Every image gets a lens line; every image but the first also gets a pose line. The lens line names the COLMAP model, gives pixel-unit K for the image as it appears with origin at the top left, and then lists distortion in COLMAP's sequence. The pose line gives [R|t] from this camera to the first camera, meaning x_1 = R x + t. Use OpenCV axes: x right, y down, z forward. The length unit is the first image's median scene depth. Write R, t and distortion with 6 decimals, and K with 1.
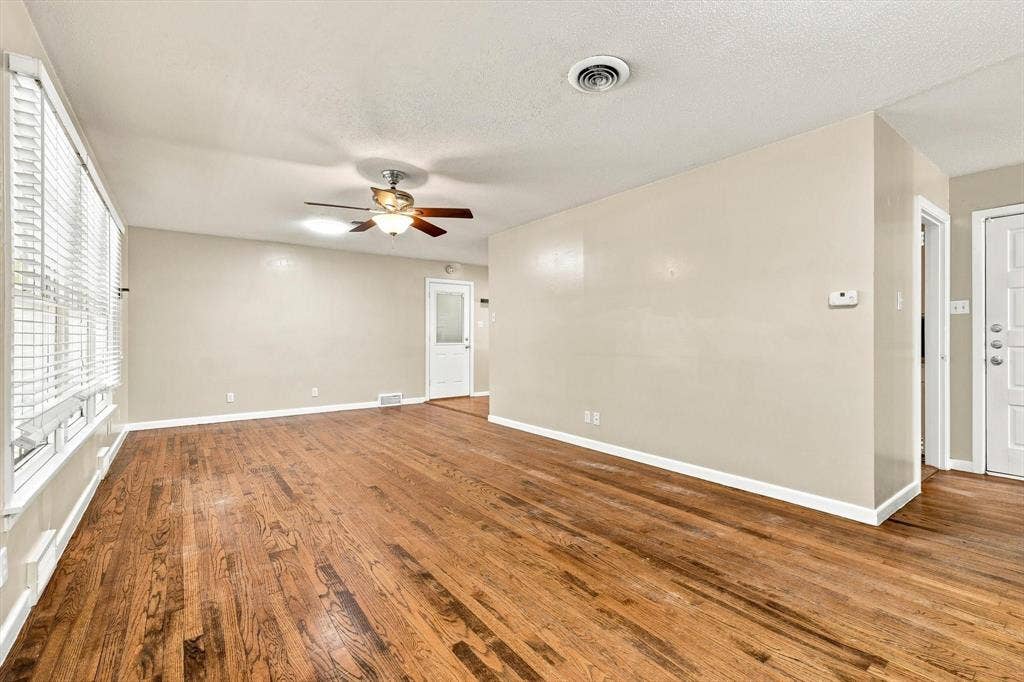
lens RADIAL K [[446.1, 0, 512.6], [0, 446.1, 336.8], [0, 0, 1]] dist [0.001757, 0.000143]
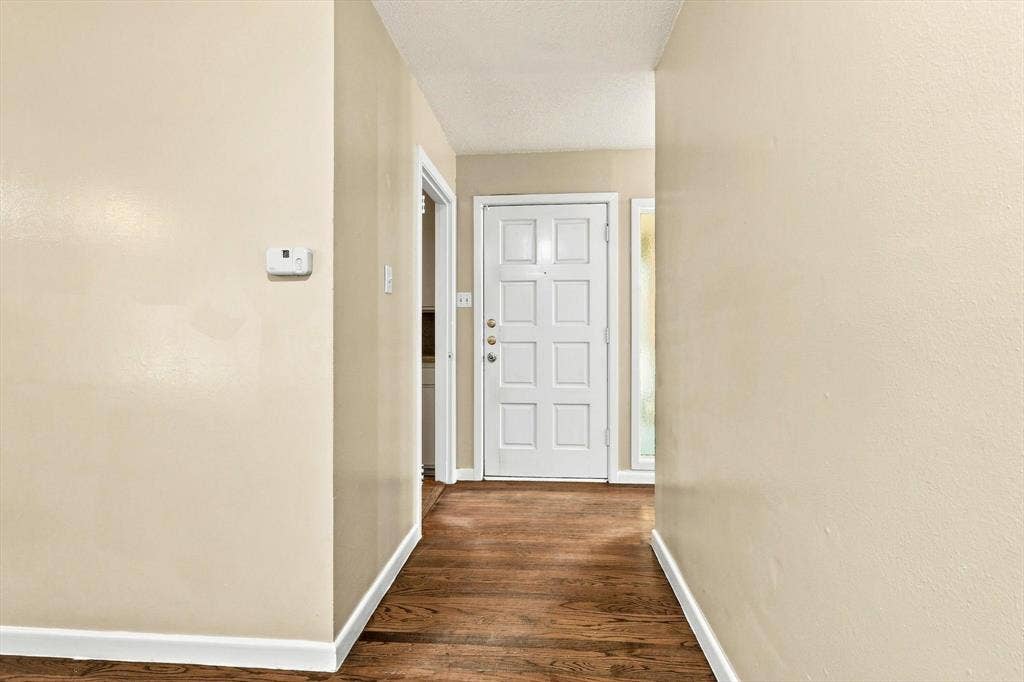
lens RADIAL K [[446.1, 0, 512.6], [0, 446.1, 336.8], [0, 0, 1]] dist [0.001757, 0.000143]
pose [[0.658185, -0.007500, 0.752819, 0.401519], [-0.000704, 0.999944, 0.010578, -0.000638], [-0.752856, -0.007493, 0.658143, 0.346245]]
